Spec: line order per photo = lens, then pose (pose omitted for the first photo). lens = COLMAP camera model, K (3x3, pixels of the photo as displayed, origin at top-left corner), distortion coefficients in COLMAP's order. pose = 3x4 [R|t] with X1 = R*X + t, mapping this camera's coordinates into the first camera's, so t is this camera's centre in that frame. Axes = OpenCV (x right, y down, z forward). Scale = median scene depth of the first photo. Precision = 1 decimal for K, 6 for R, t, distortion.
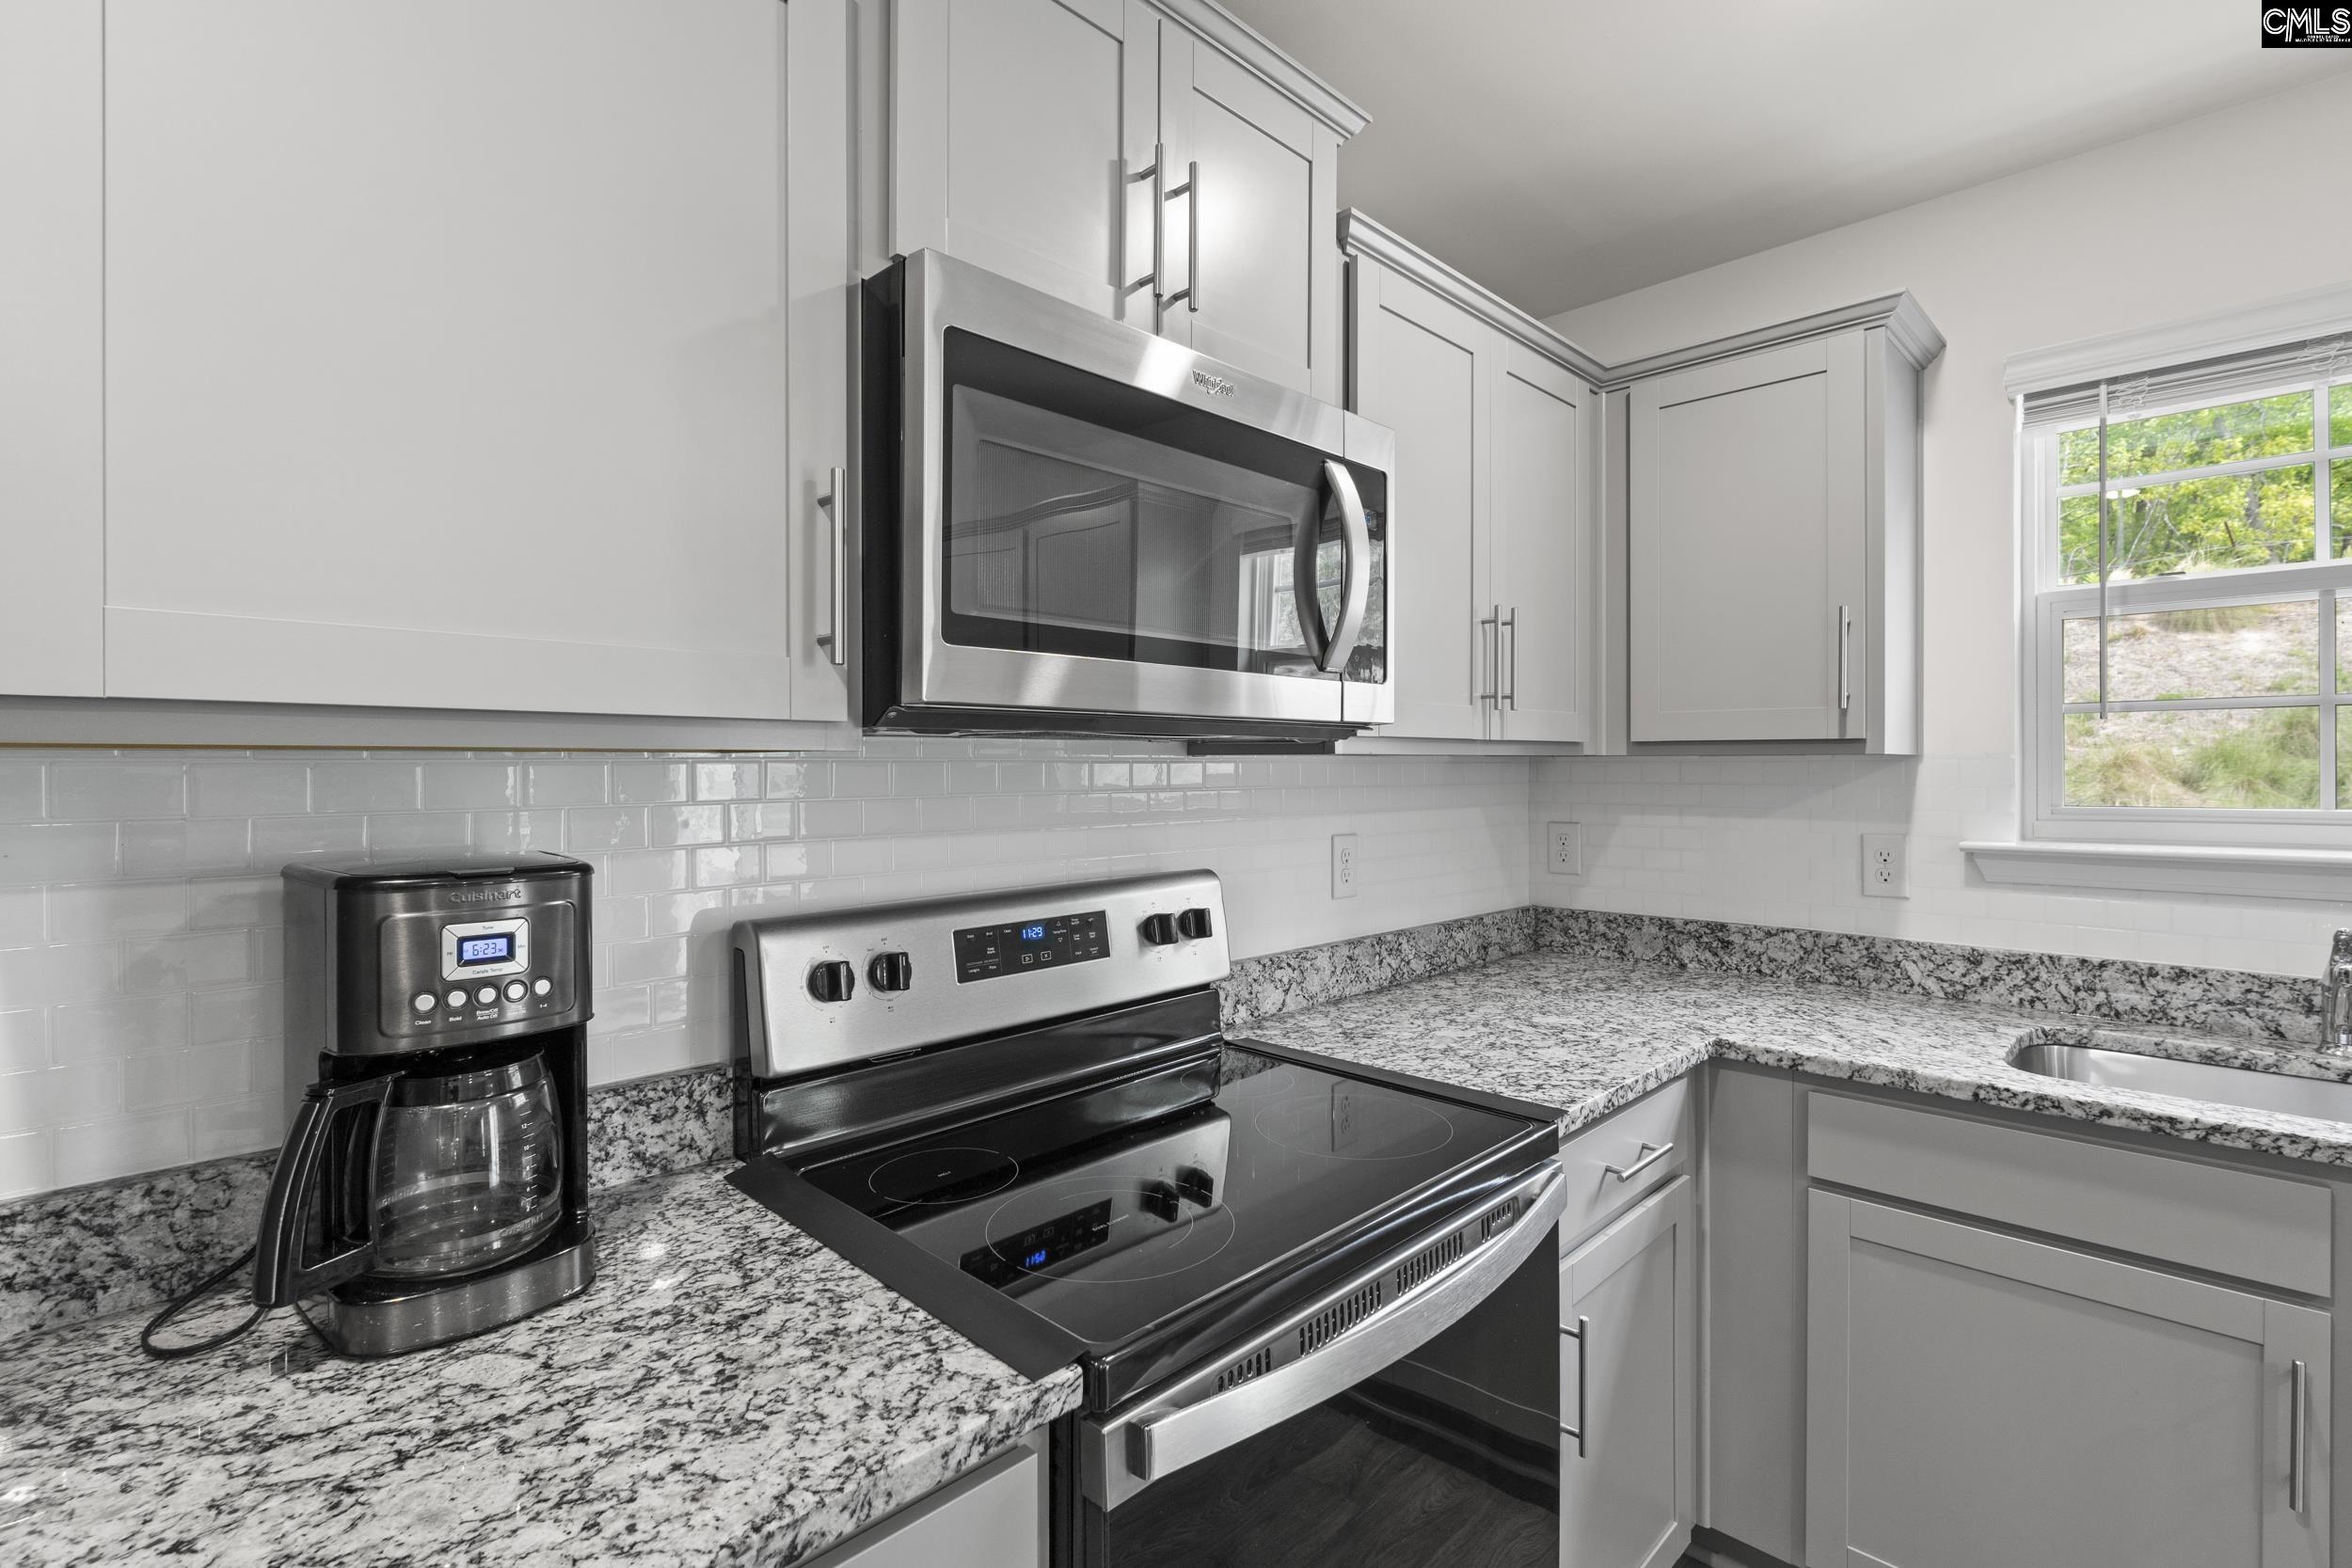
lens RADIAL K [[1099.5, 0, 1179.2], [0, 1099.5, 774.8], [0, 0, 1]] dist [-0.000076, 0.000151]
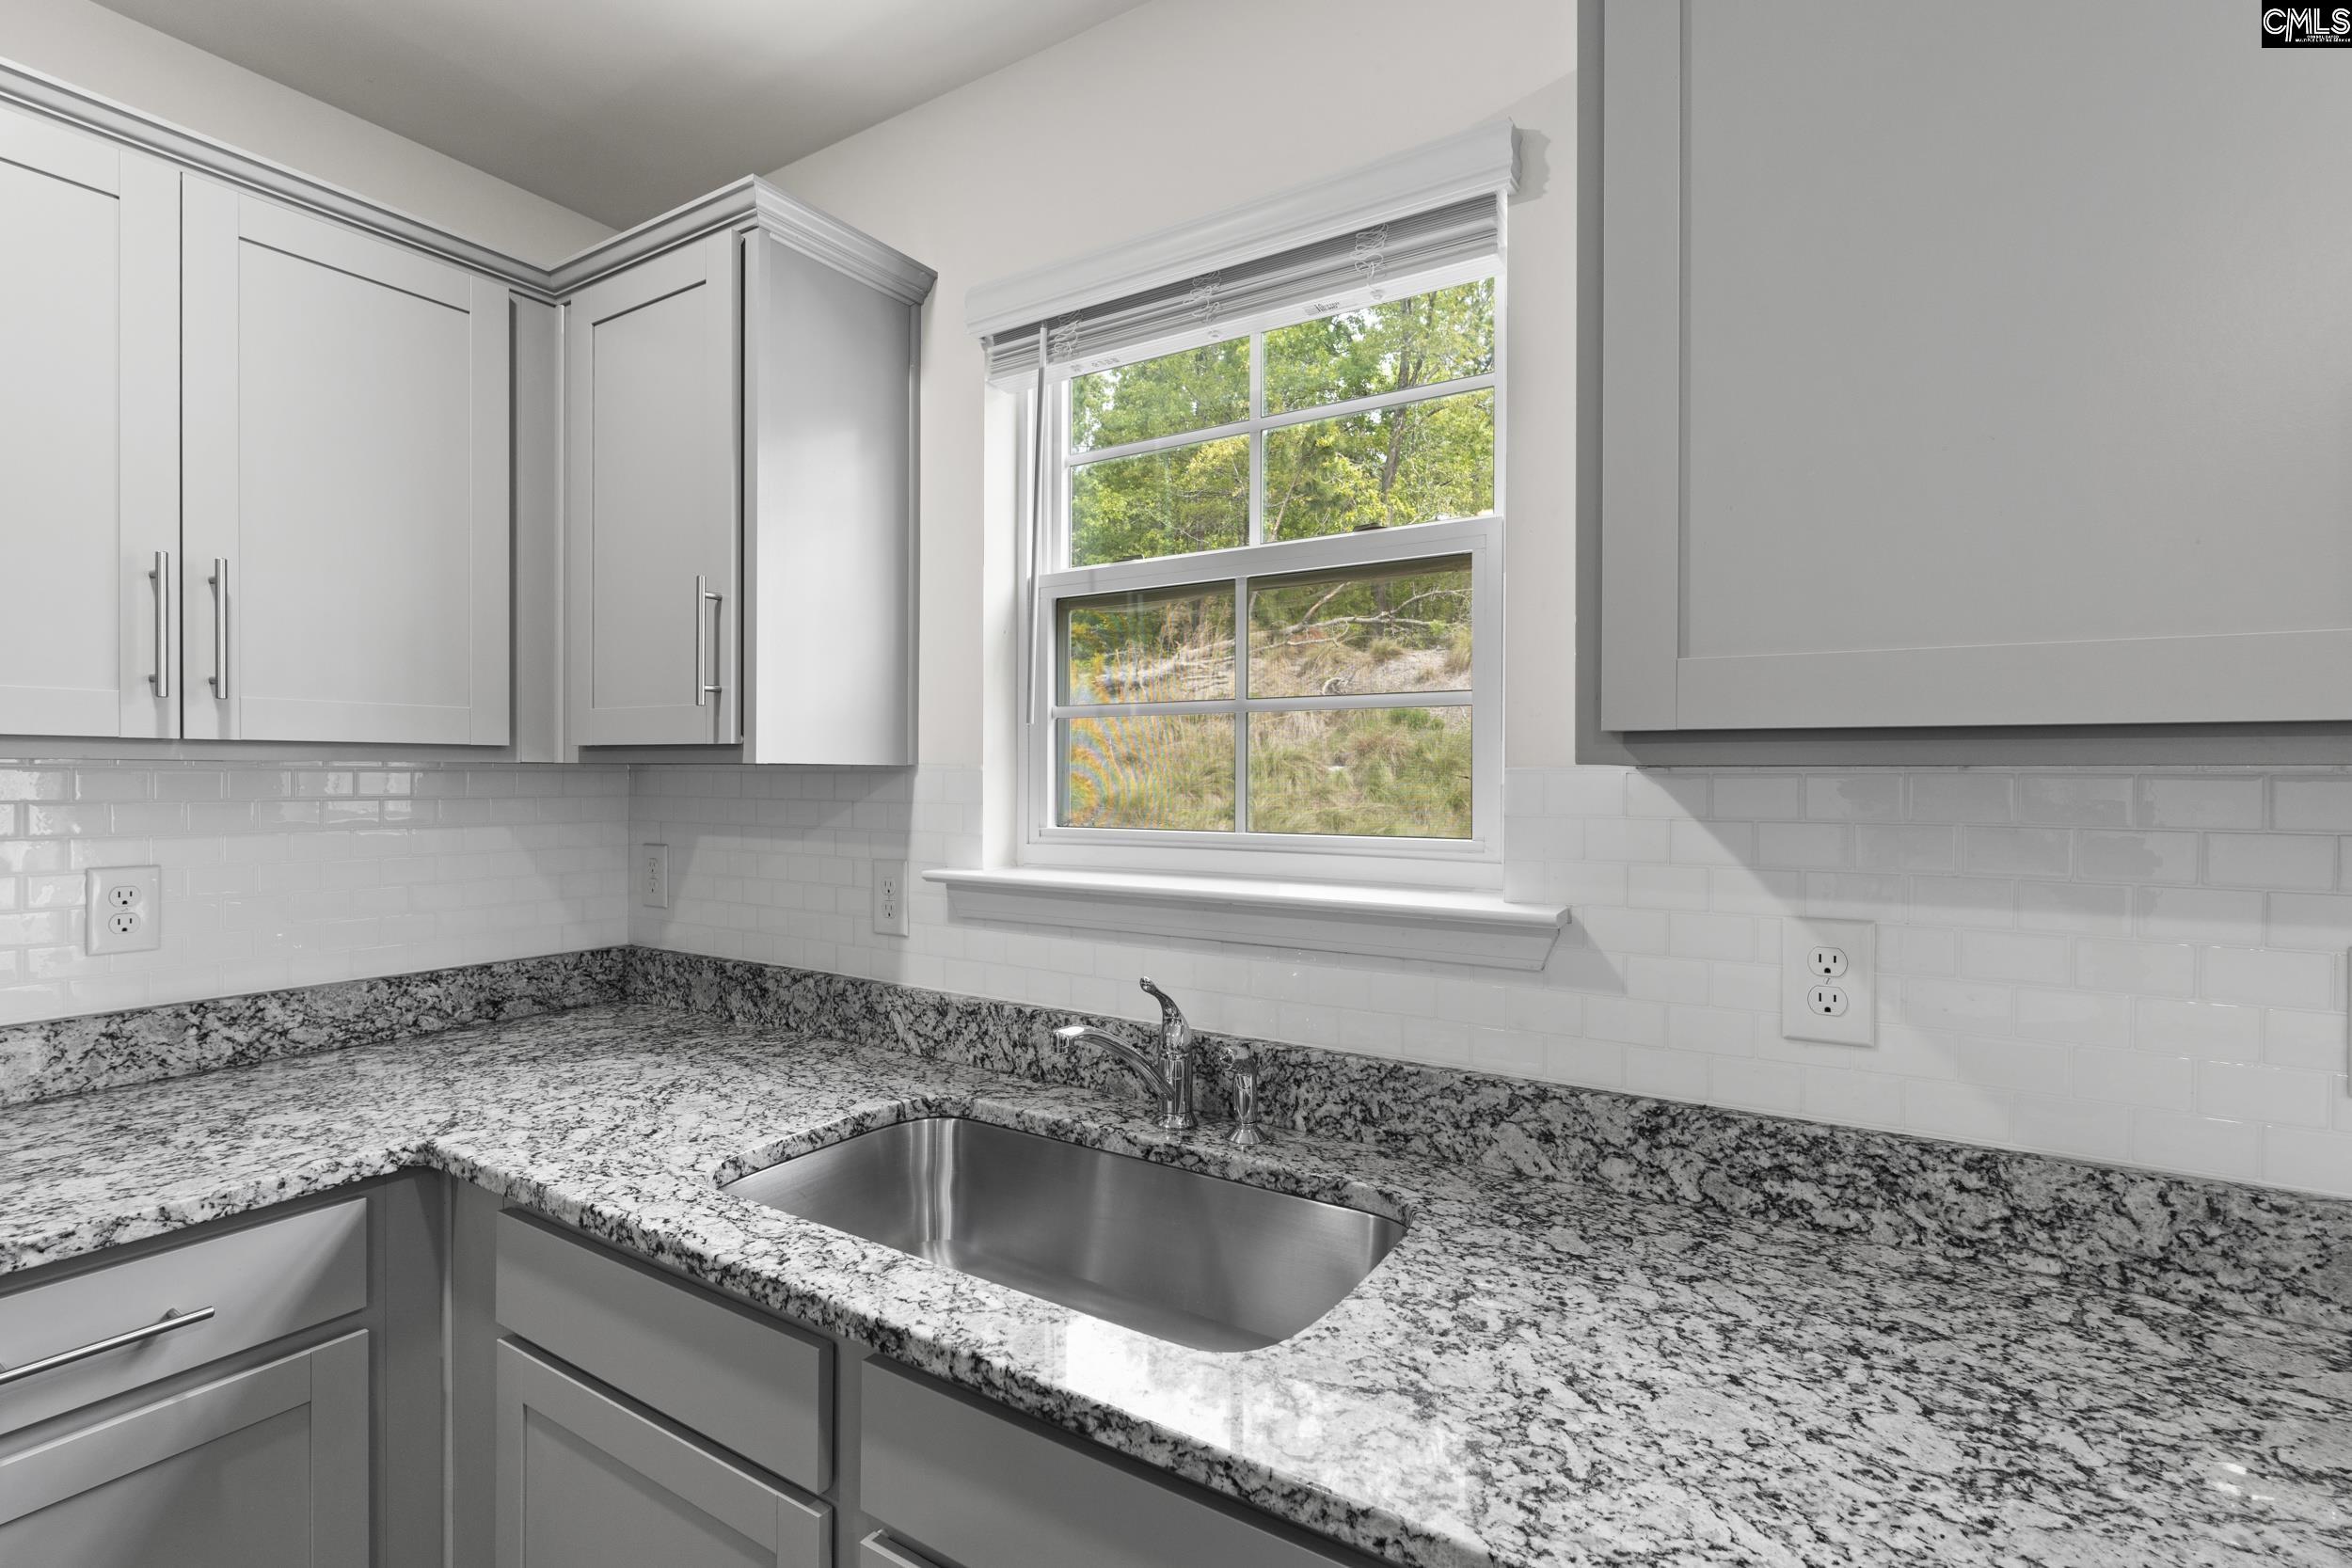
lens RADIAL K [[1099.5, 0, 1173.6], [0, 1099.5, 782.8], [0, 0, 1]] dist [-0.000076, 0.000151]
pose [[0.980564, 0.003904, 0.196160, 0.709424], [-0.003658, 0.999992, -0.001616, -0.004121], [-0.196165, 0.000867, 0.980571, 0.139084]]
